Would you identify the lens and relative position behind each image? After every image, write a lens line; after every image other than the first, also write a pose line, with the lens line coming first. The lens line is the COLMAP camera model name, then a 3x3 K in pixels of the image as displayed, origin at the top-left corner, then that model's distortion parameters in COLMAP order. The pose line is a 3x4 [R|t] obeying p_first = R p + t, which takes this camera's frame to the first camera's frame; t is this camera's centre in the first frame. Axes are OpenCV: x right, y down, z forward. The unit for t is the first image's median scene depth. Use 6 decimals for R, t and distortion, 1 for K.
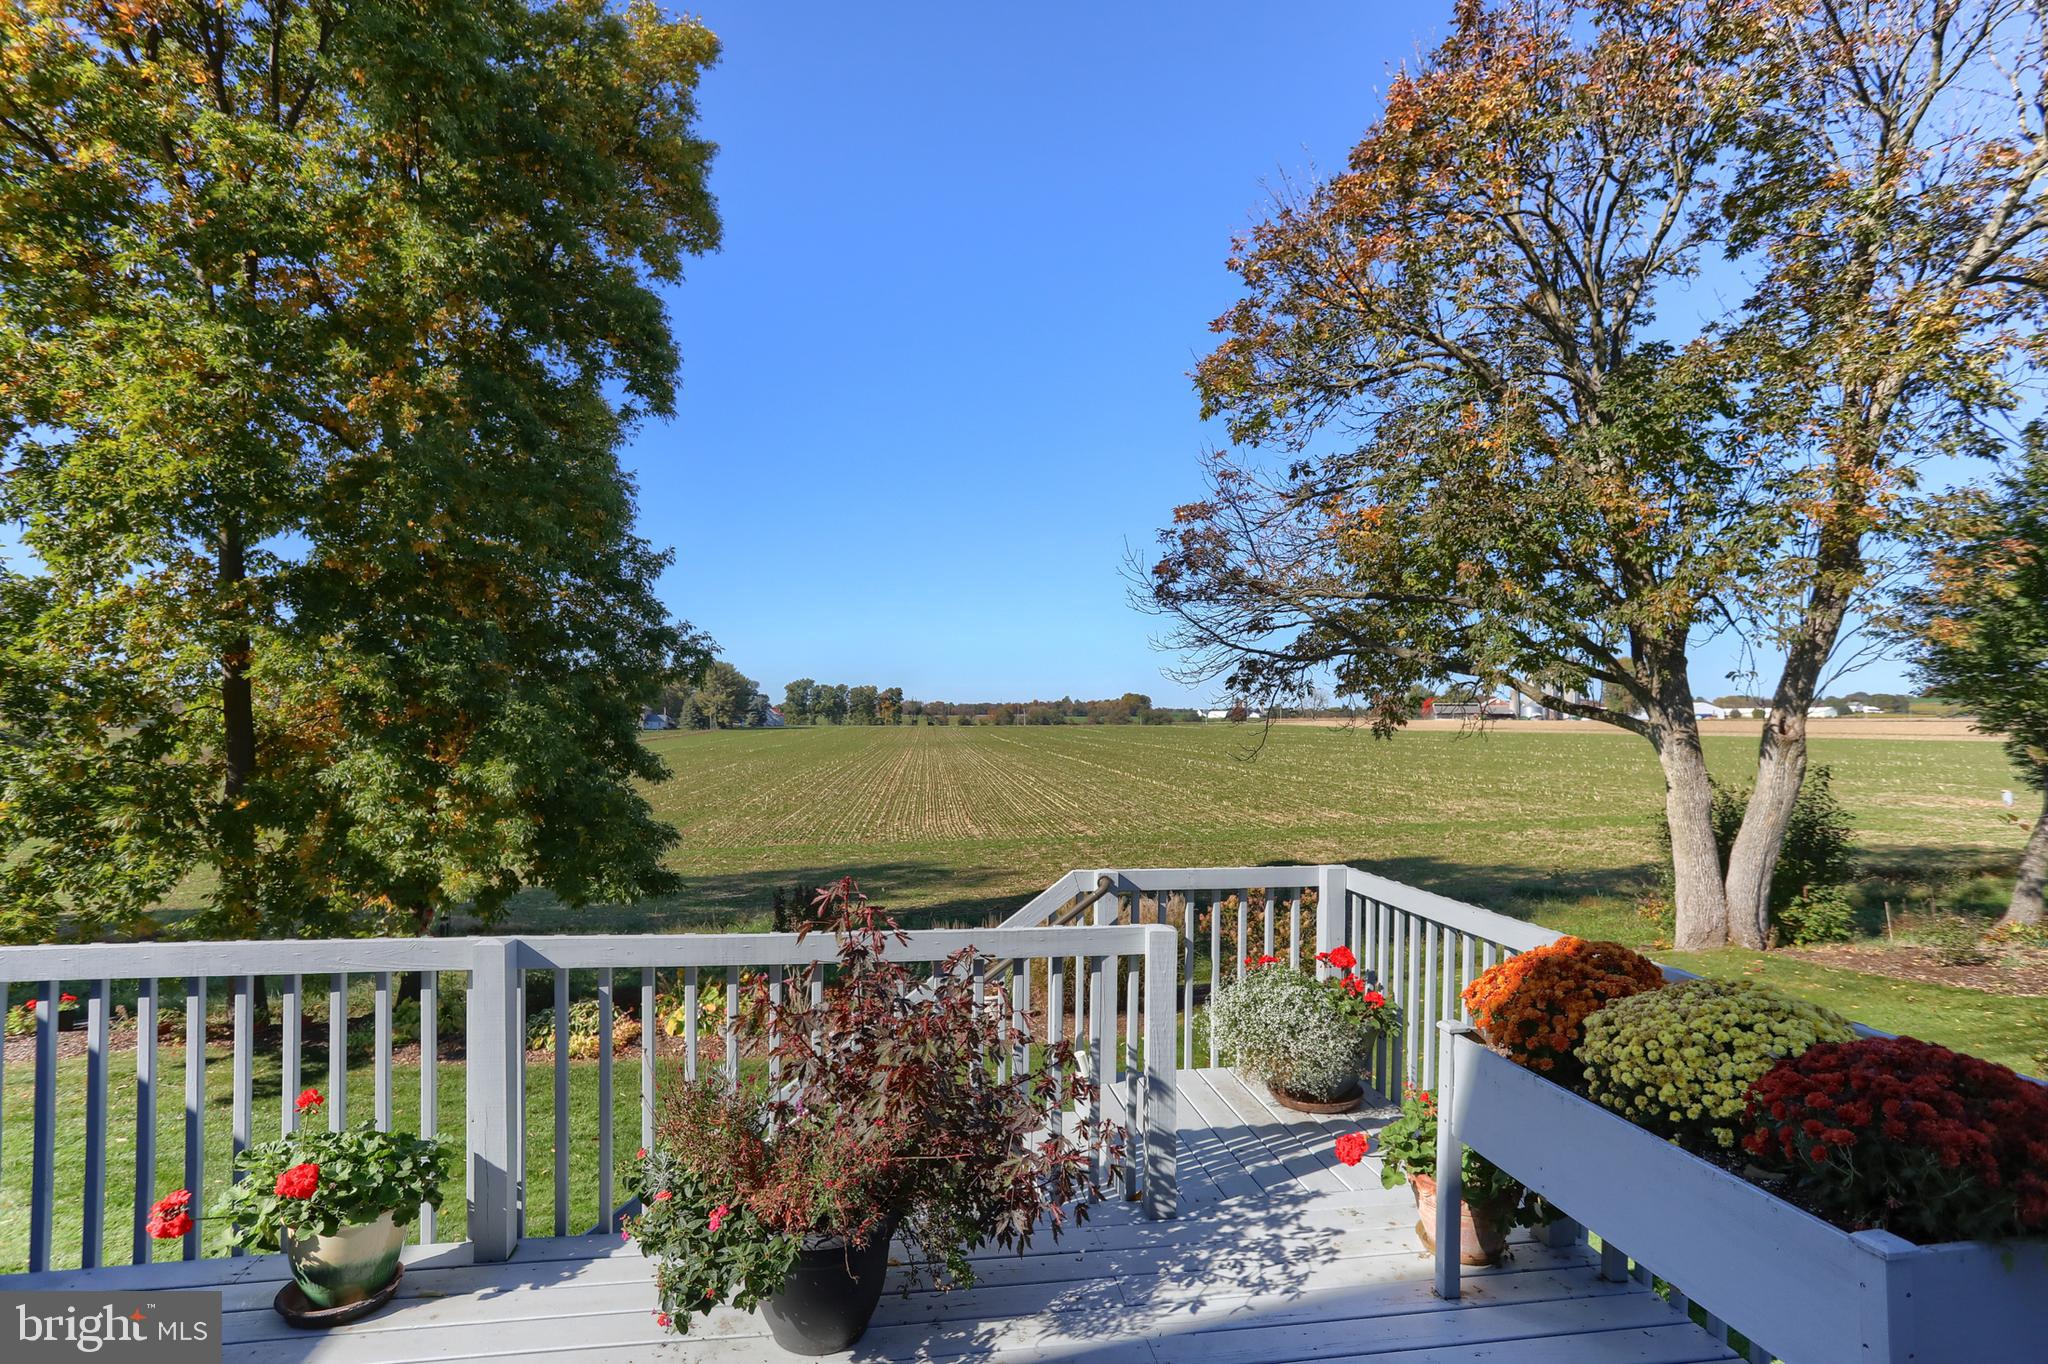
lens RADIAL K [[1021.1, 0, 1024.5], [0, 1021.1, 710.1], [0, 0, 1]] dist [-0.057302, 0.031464]
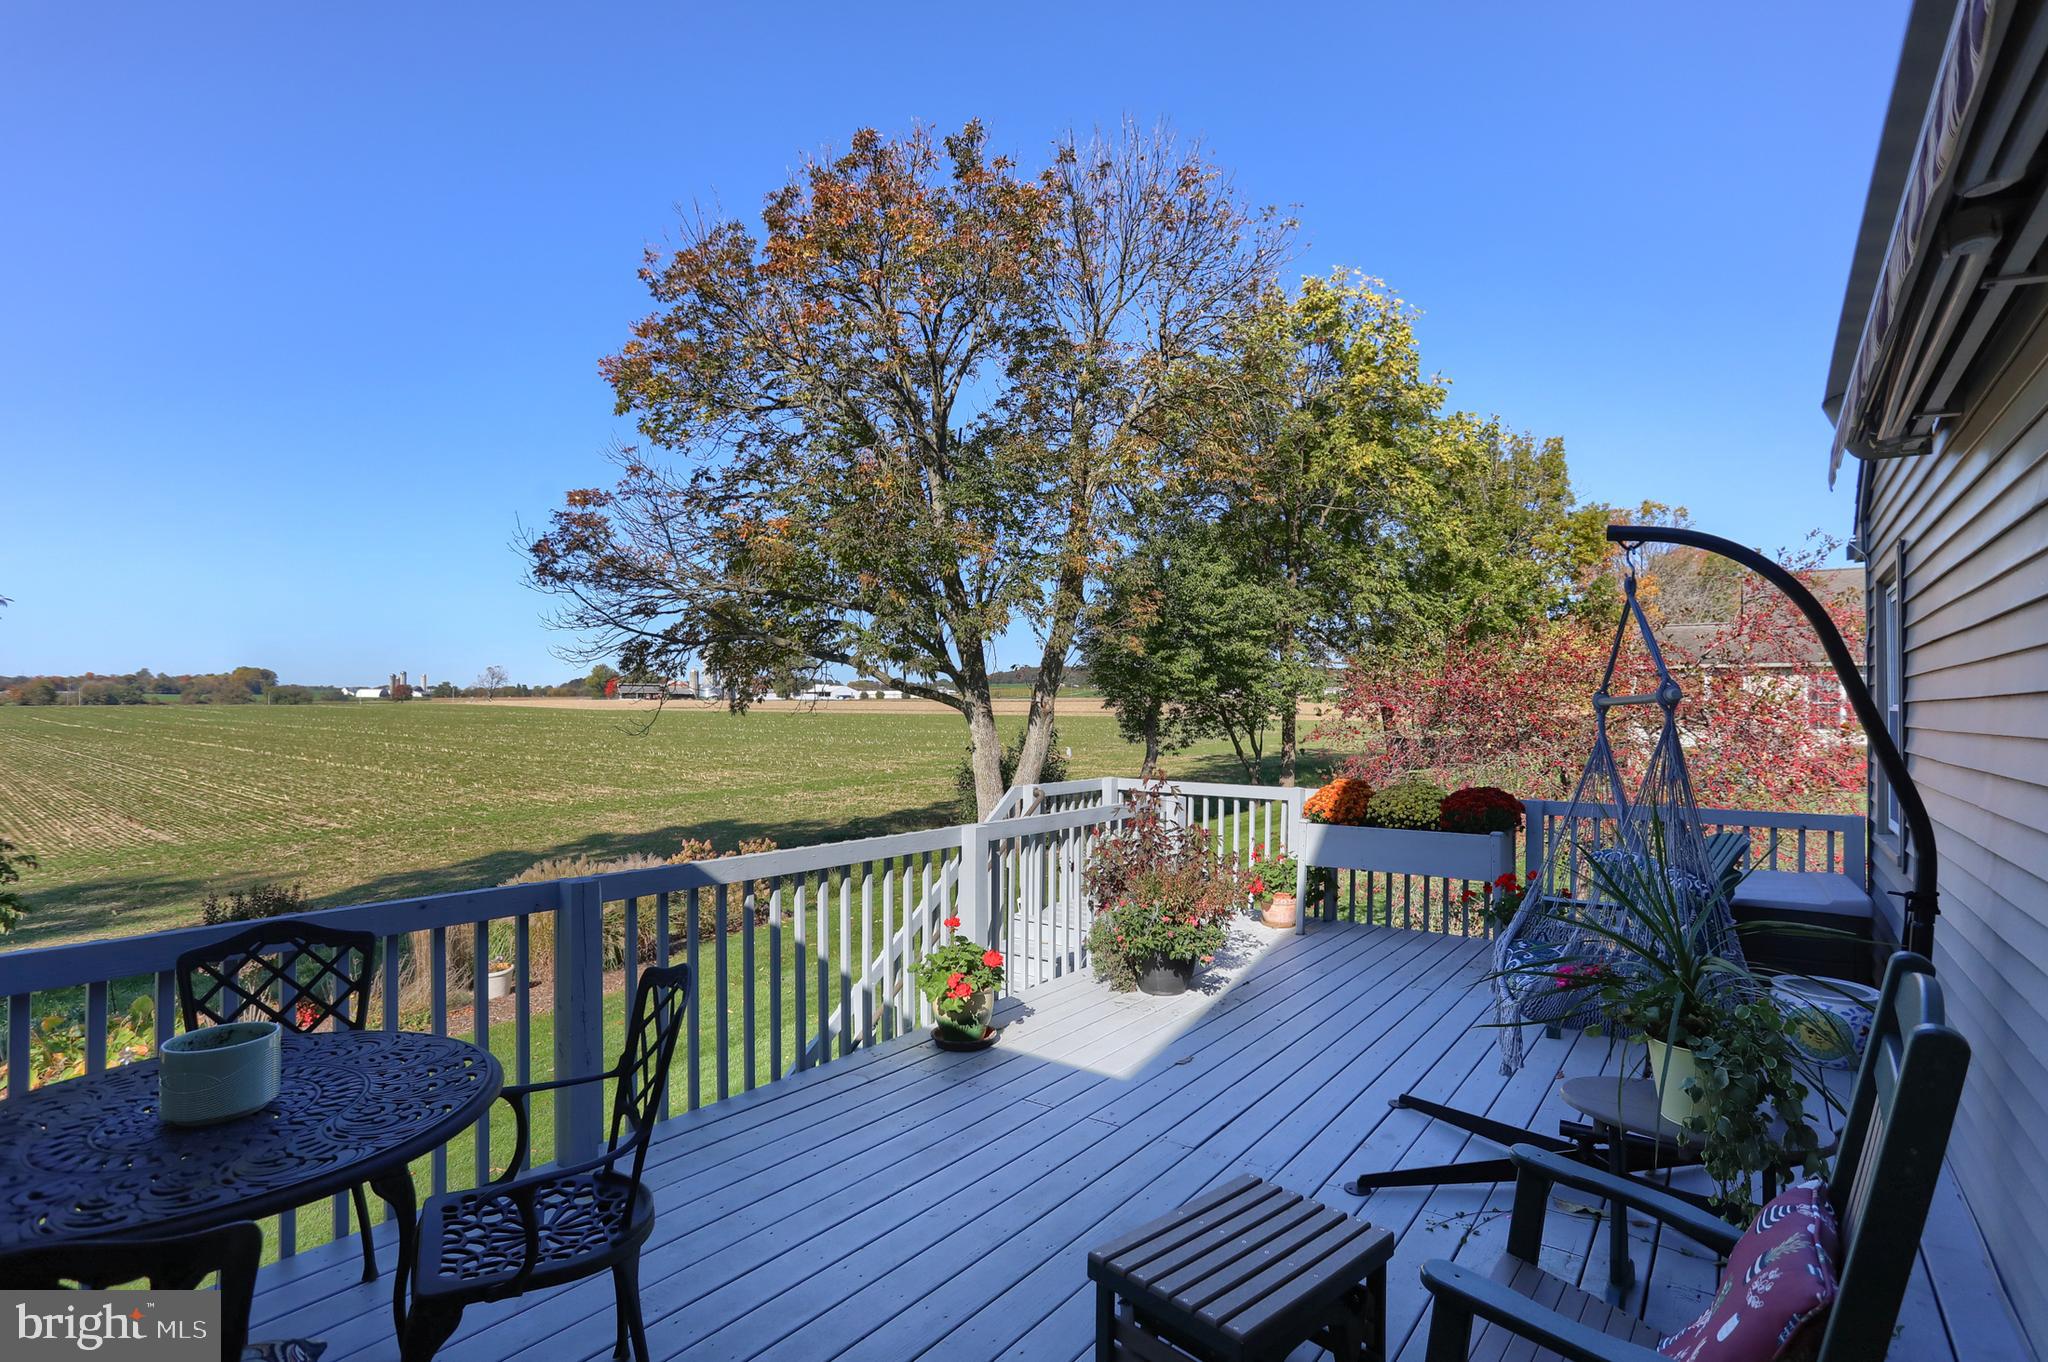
lens RADIAL K [[978.5, 0, 1013.2], [0, 978.5, 705.6], [0, 0, 1]] dist [-0.038809, 0.000230]
pose [[0.729343, -0.001332, 0.684147, -0.298702], [-0.009429, 0.999884, 0.011998, 0.003145], [-0.684083, -0.015202, 0.729245, -0.037685]]
